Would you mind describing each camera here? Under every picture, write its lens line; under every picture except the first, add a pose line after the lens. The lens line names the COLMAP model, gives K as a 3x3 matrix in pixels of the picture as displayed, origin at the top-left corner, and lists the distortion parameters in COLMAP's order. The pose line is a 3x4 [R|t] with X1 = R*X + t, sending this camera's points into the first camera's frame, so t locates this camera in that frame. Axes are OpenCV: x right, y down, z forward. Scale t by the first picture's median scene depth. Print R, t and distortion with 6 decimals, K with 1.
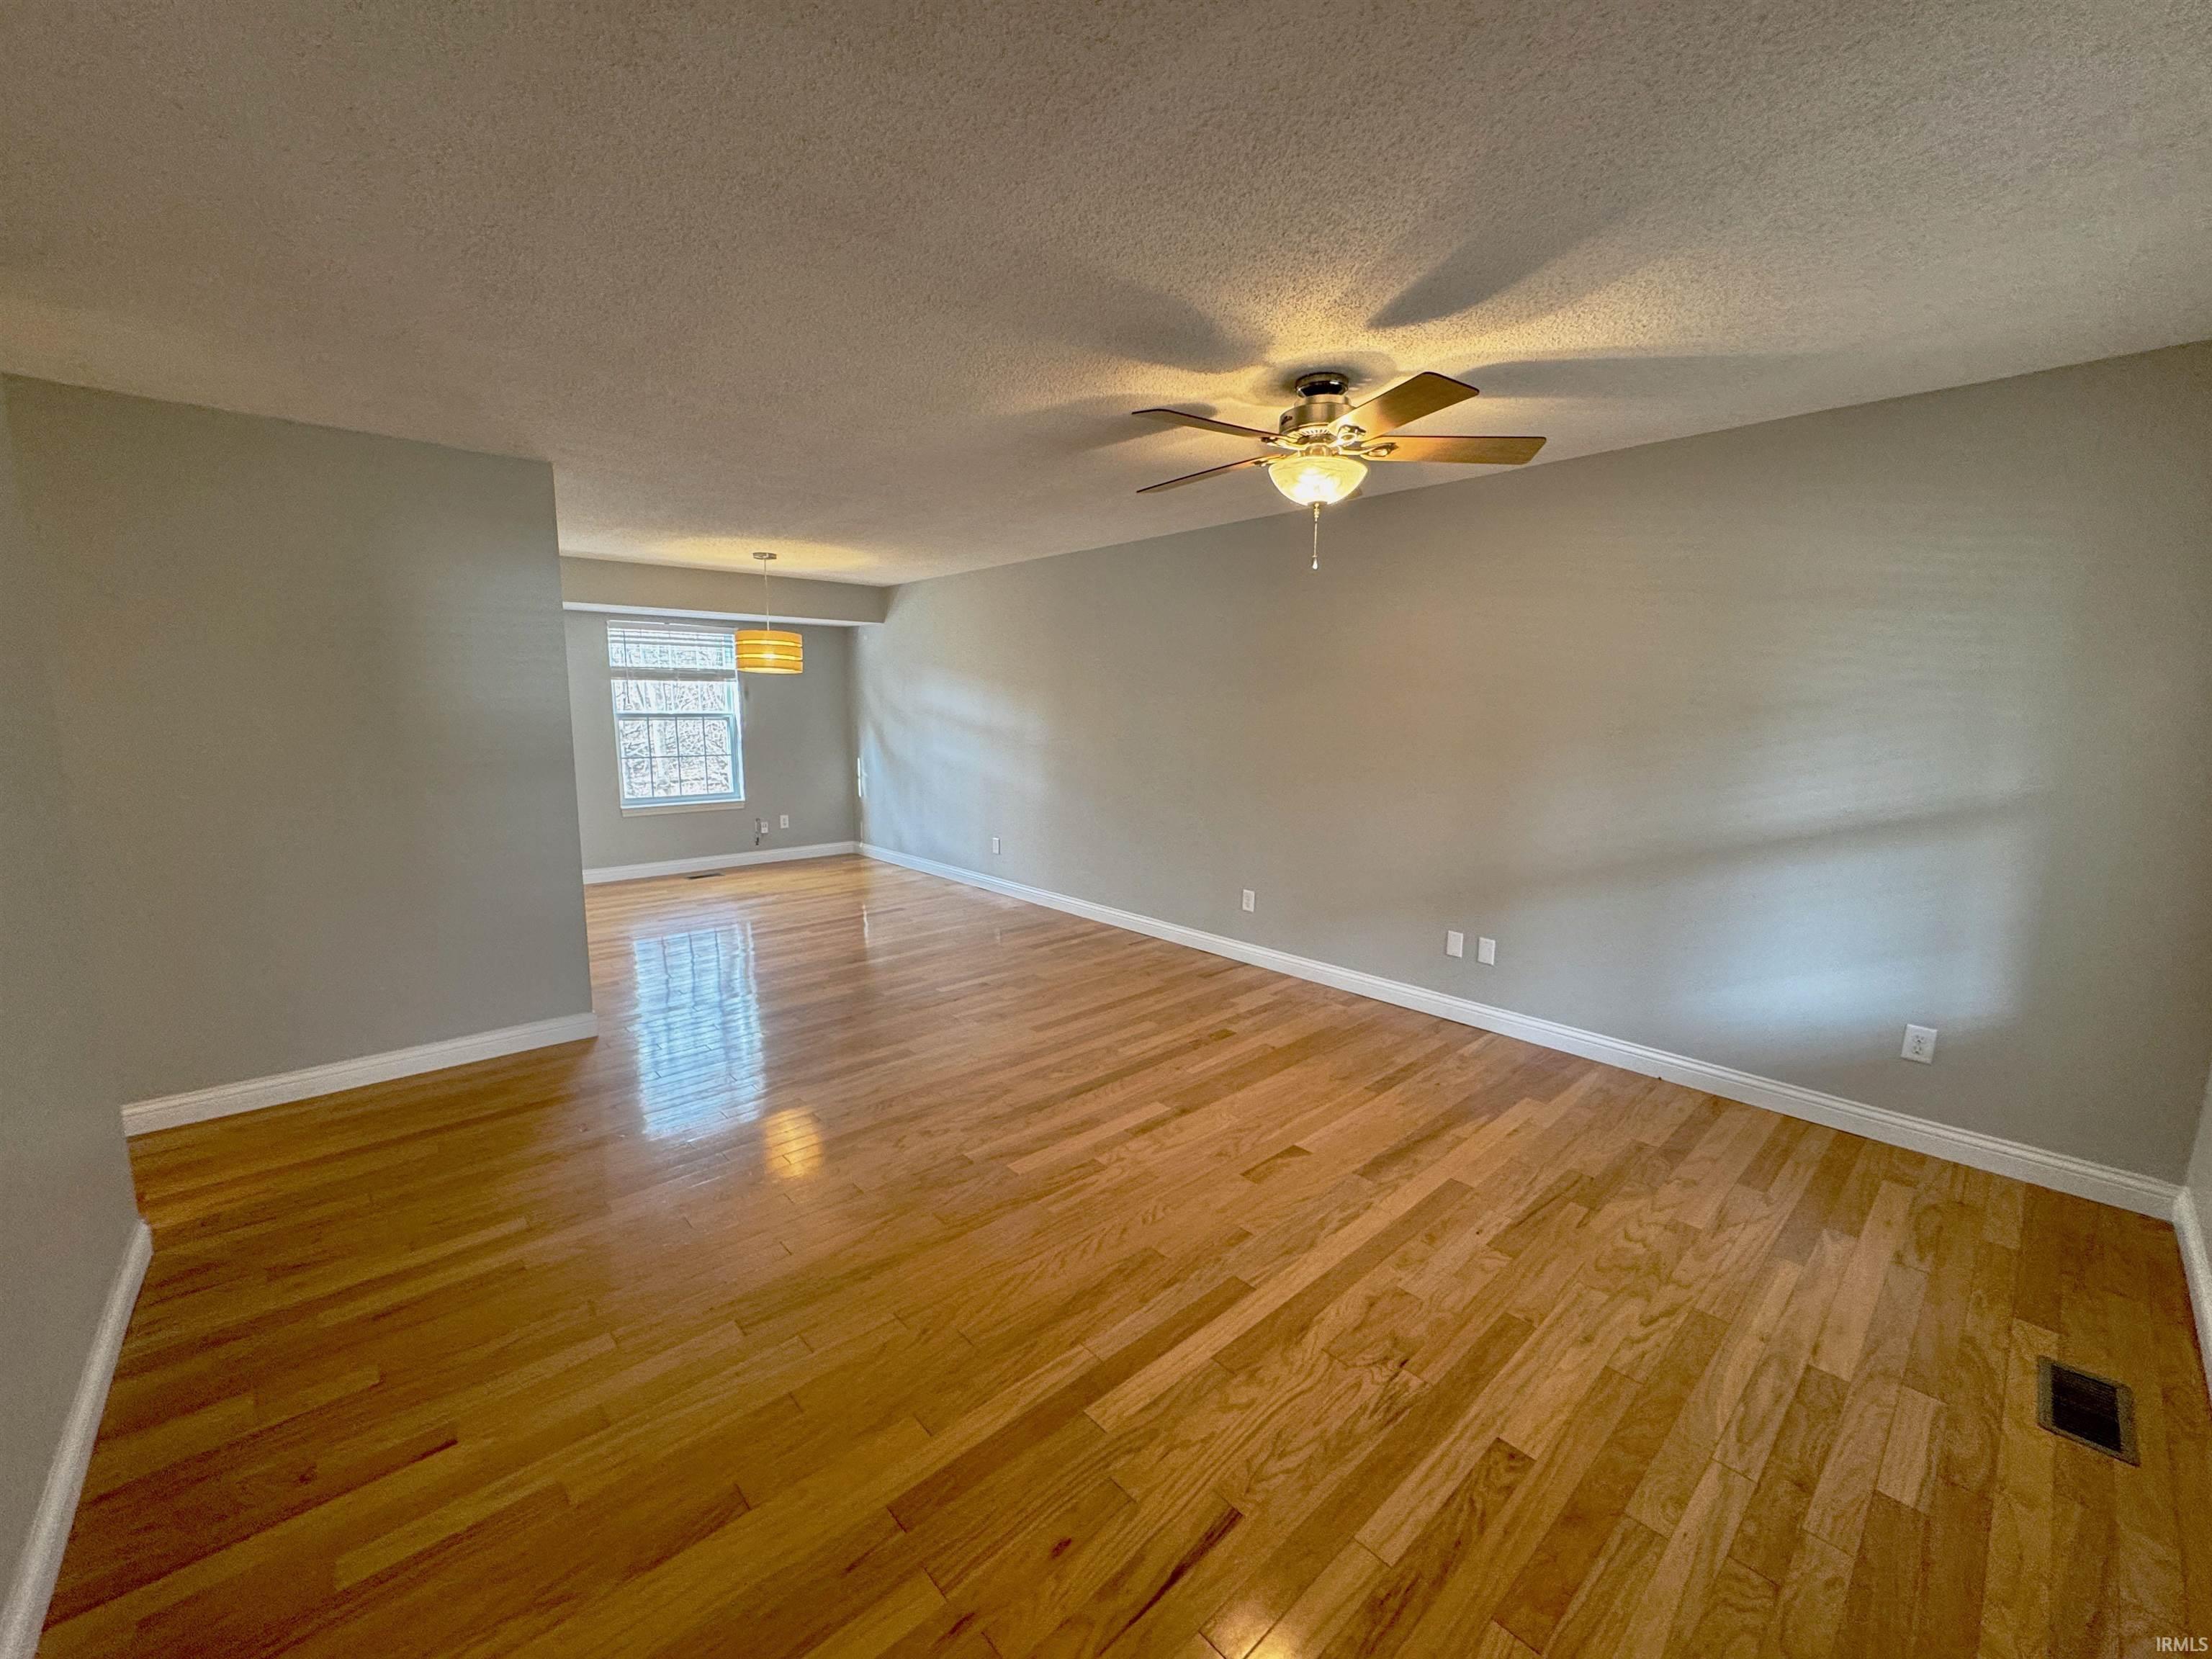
lens RADIAL K [[877.3, 0, 1108.0], [0, 877.3, 826.6], [0, 0, 1]] dist [0.001107, 0.000238]
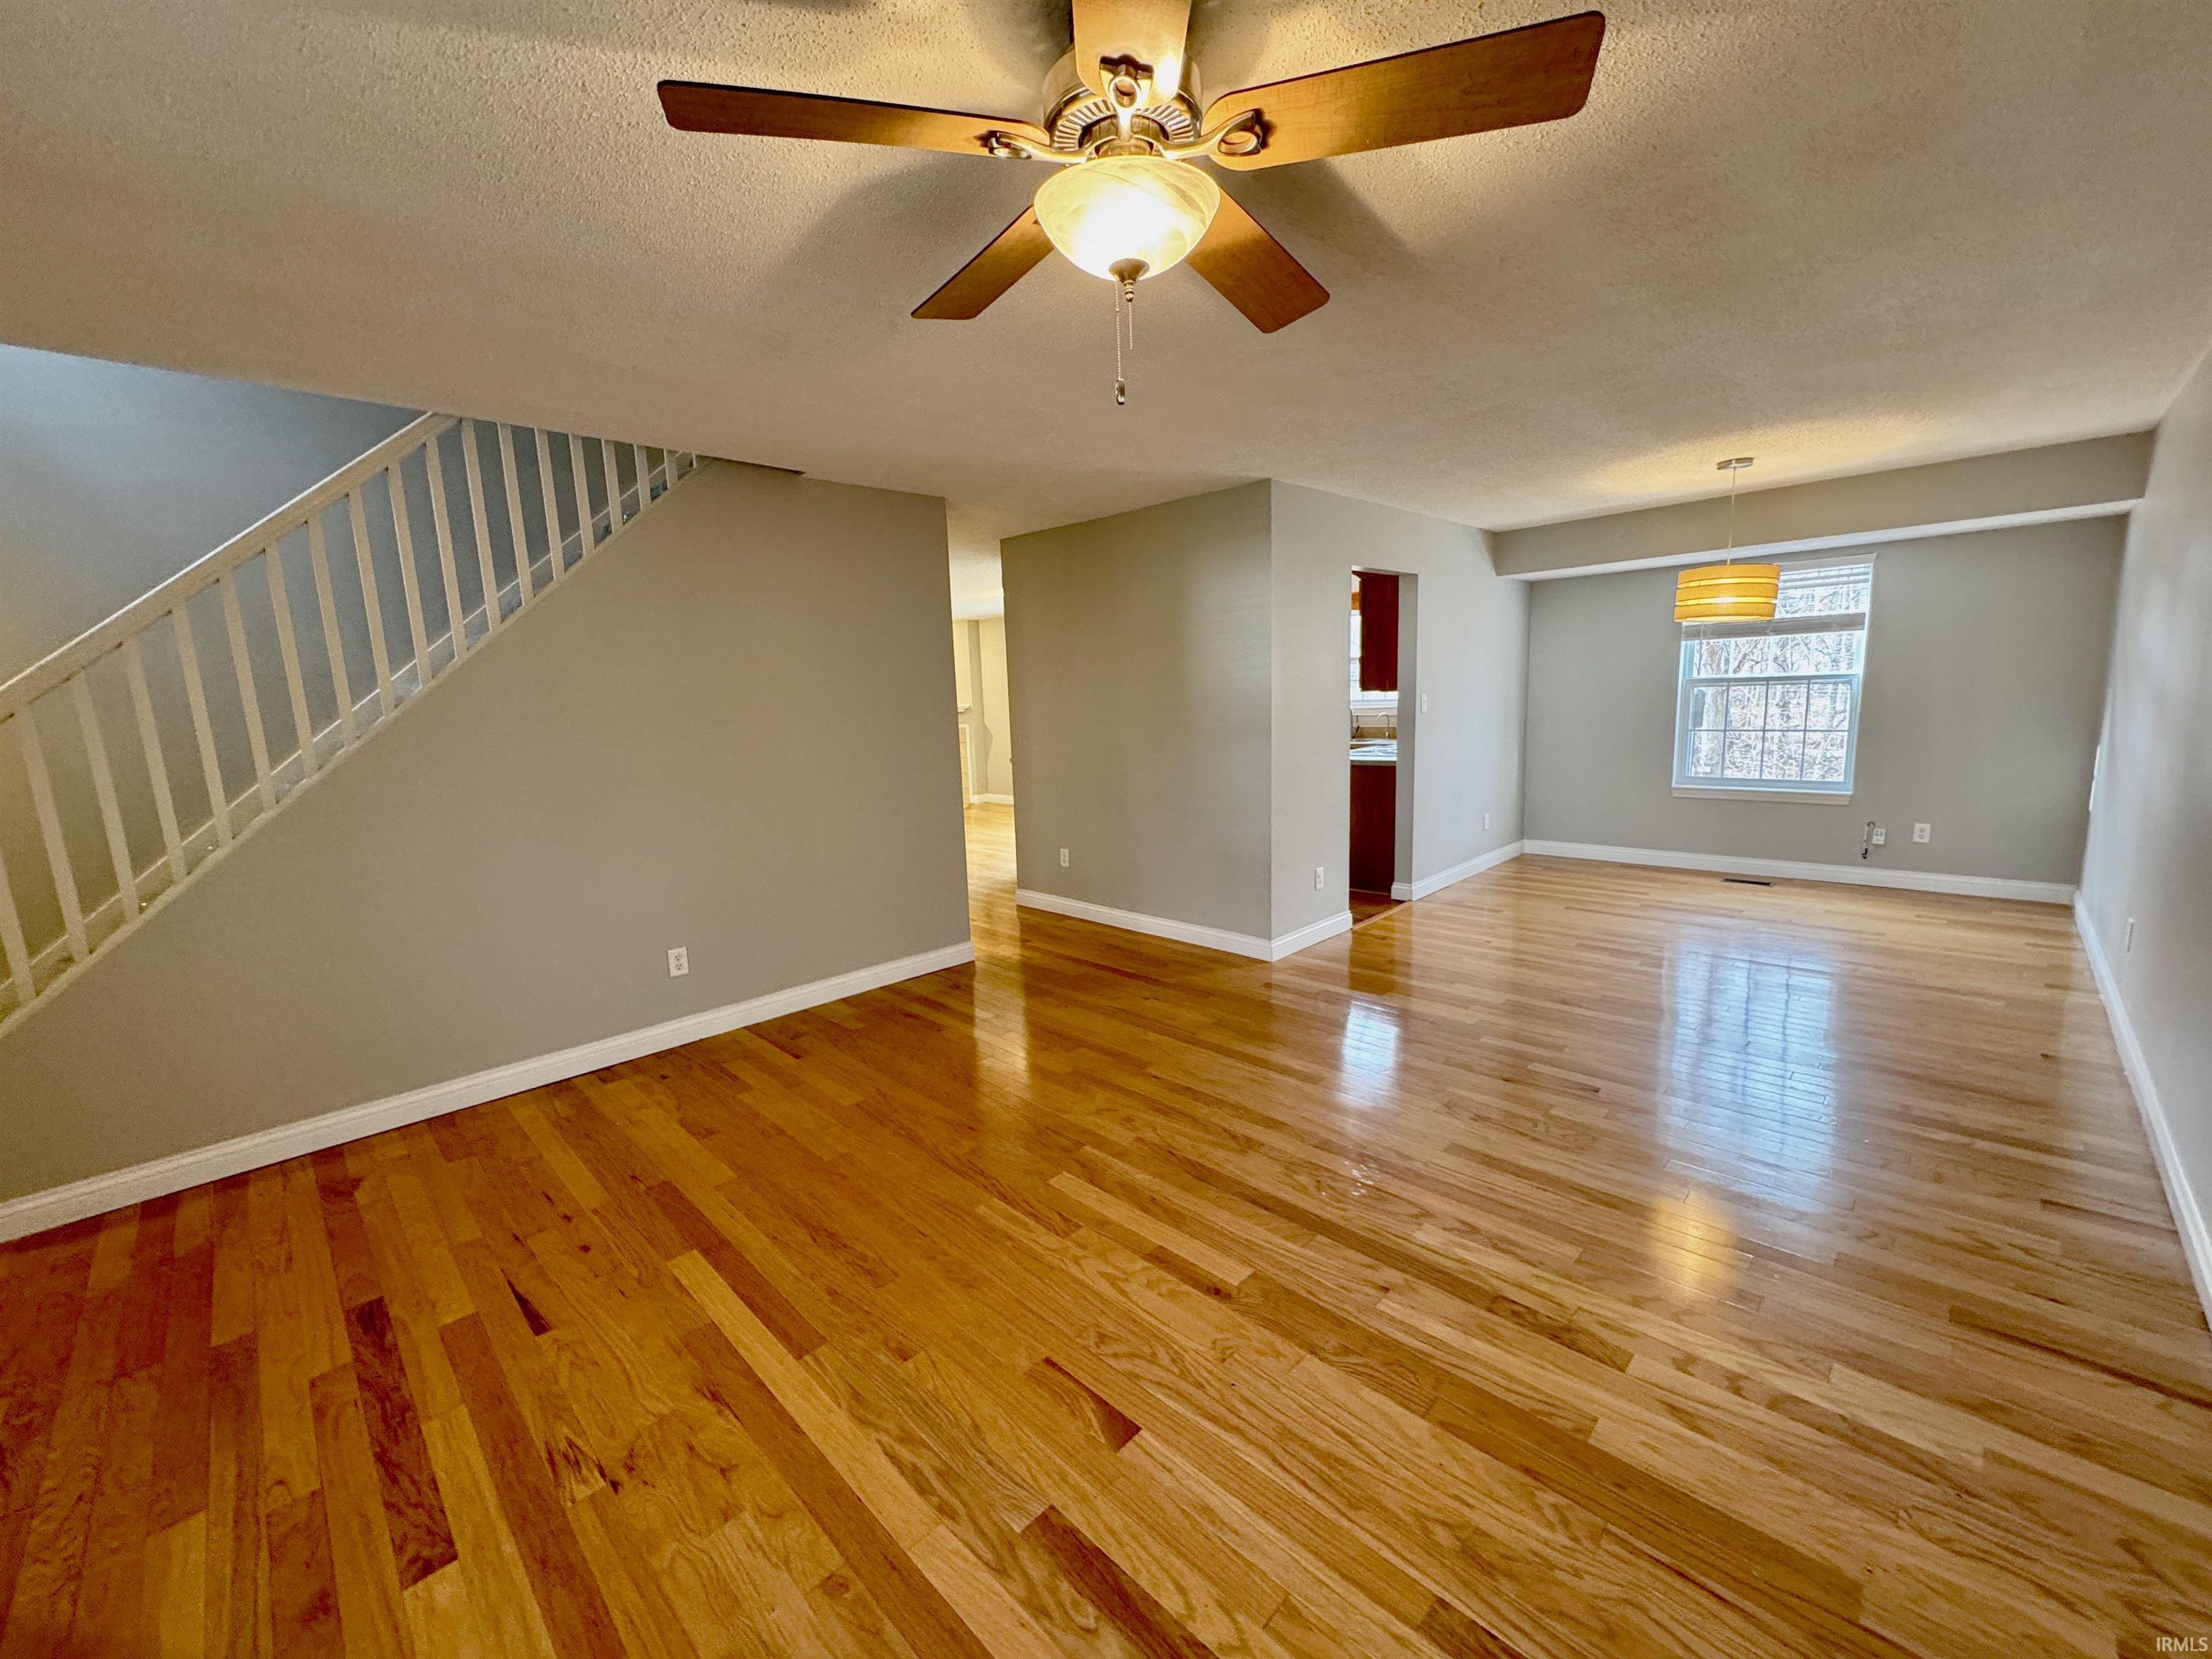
lens RADIAL K [[877.3, 0, 1108.0], [0, 877.3, 826.6], [0, 0, 1]] dist [0.001107, 0.000238]
pose [[0.049361, 0.141010, -0.988777, 0.684695], [-0.100022, 0.985705, 0.135578, -0.100019], [0.993760, 0.092207, 0.062759, 0.849806]]
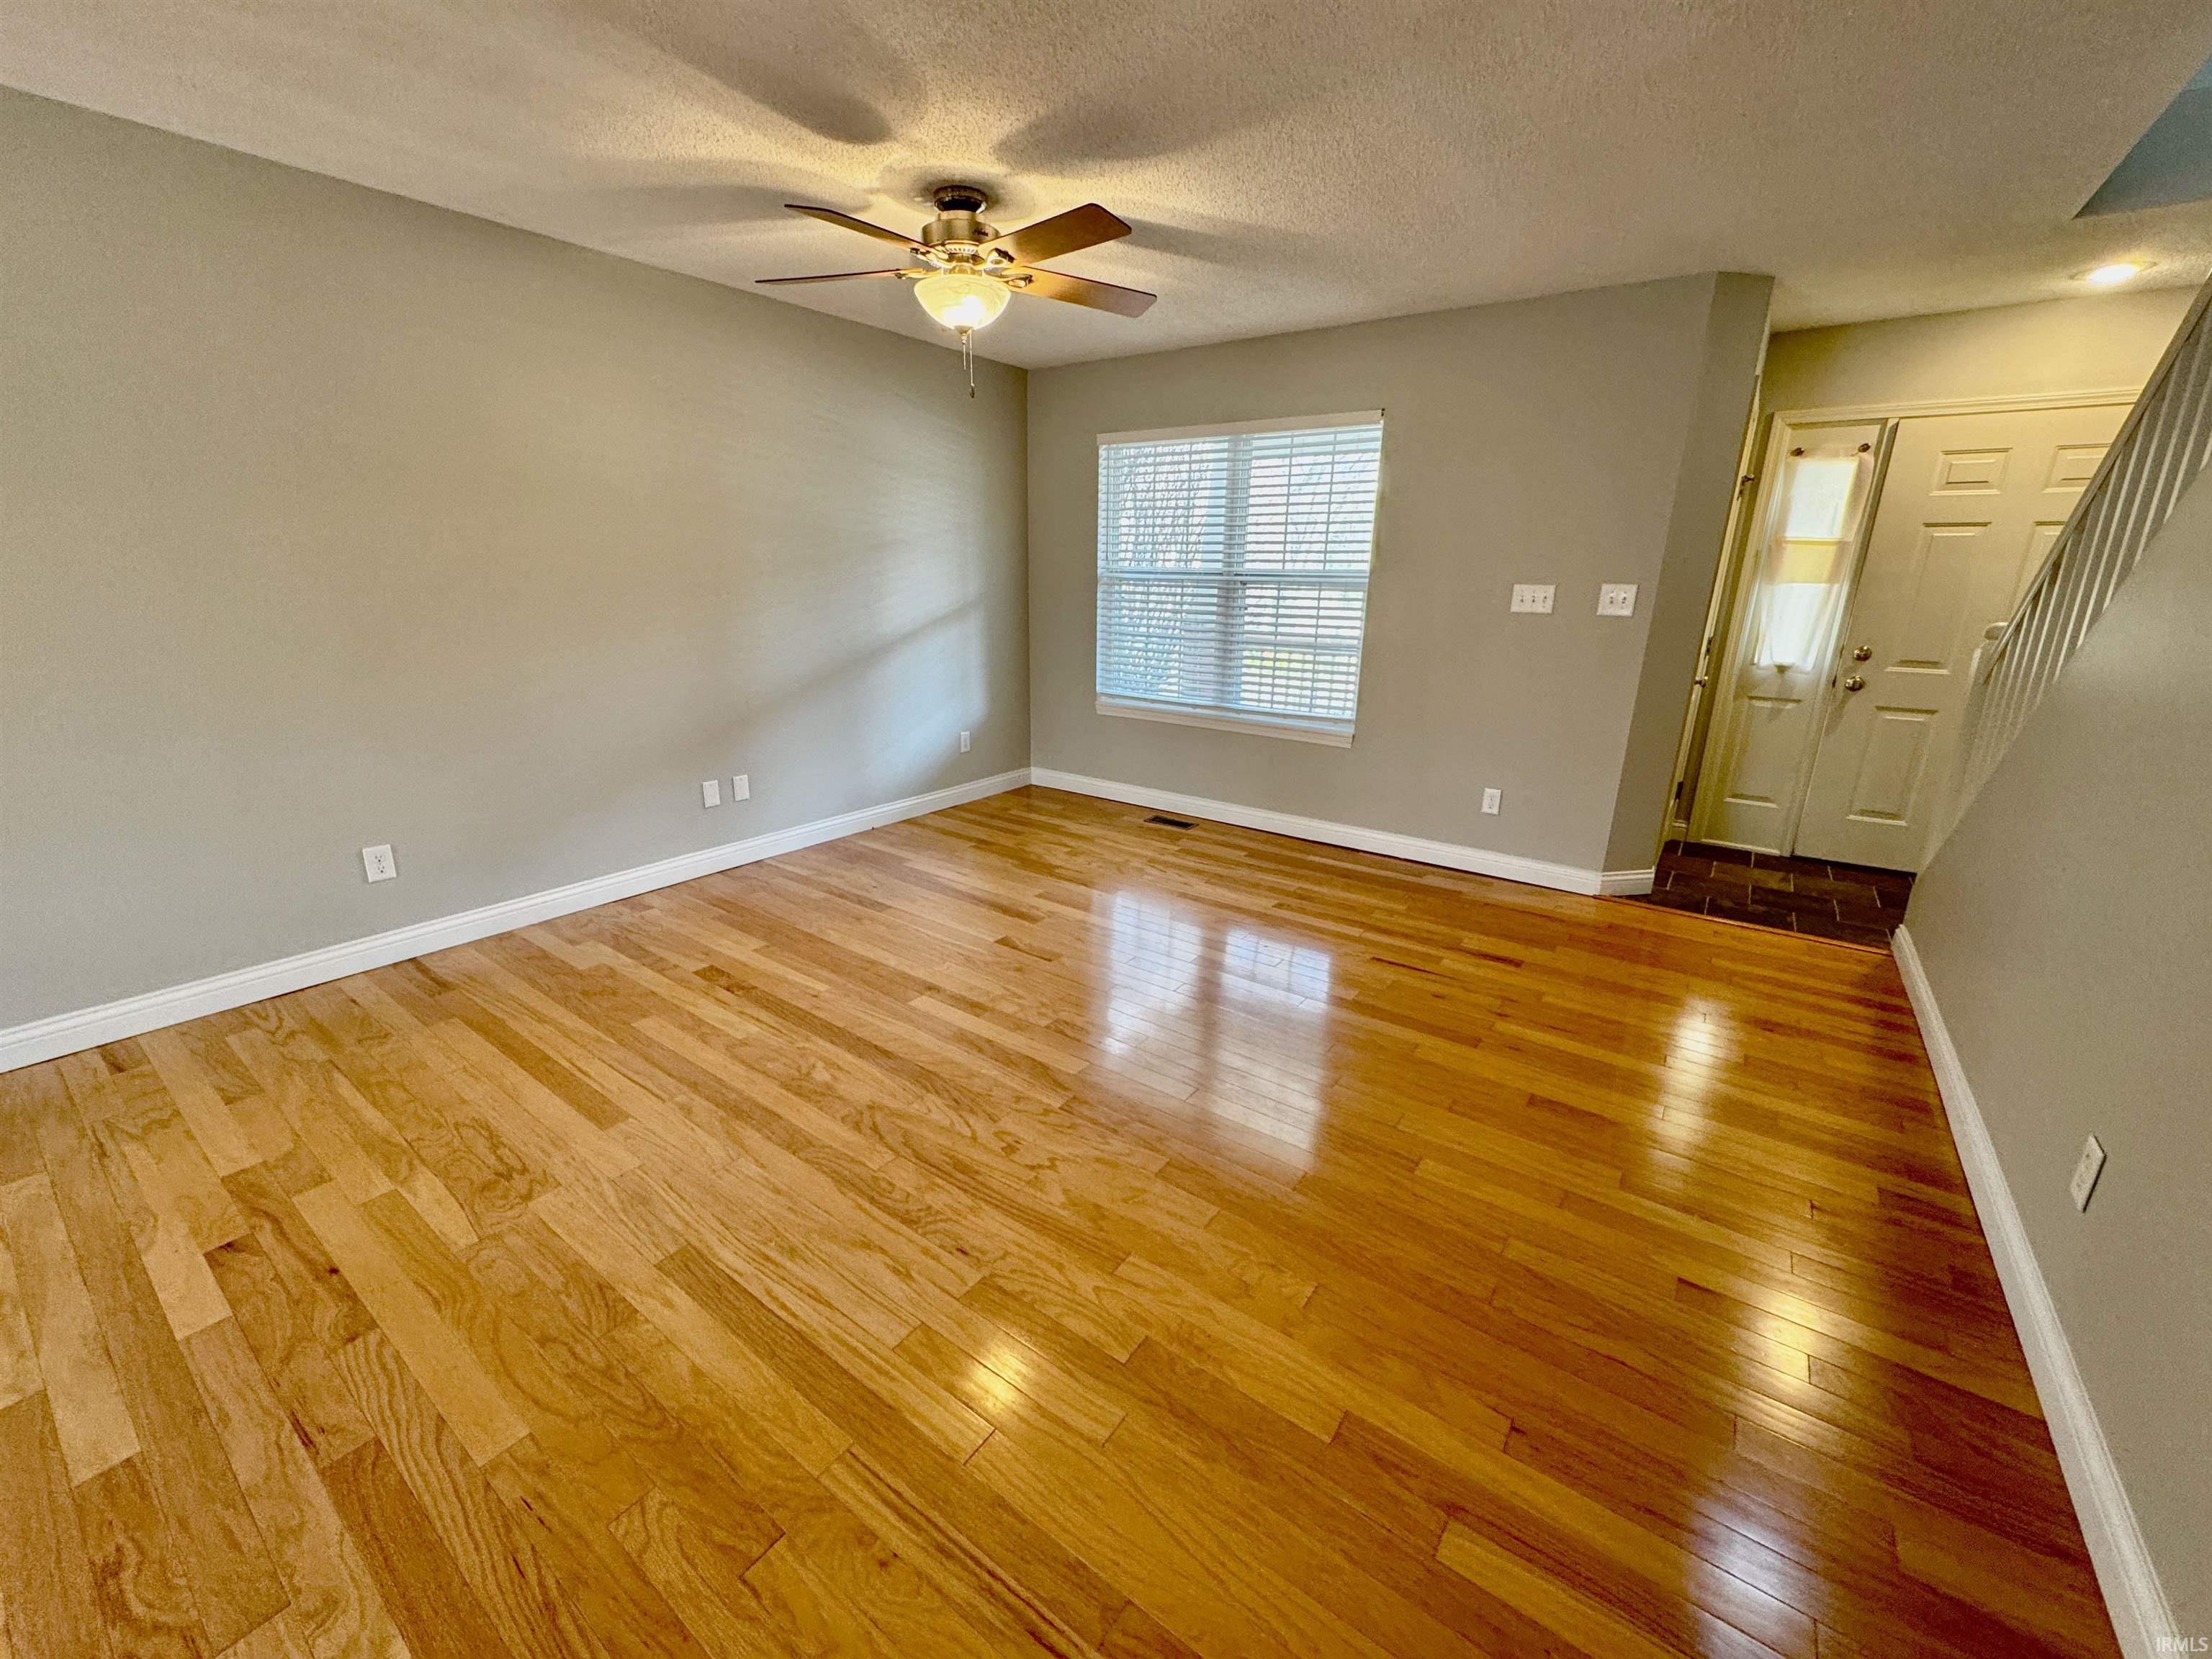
lens RADIAL K [[877.3, 0, 1108.0], [0, 877.3, 826.6], [0, 0, 1]] dist [0.001107, 0.000238]
pose [[-0.203559, -0.289142, 0.935393, -0.782569], [0.119612, 0.940896, 0.316872, -0.110690], [-0.971729, 0.176386, -0.156943, 0.947362]]
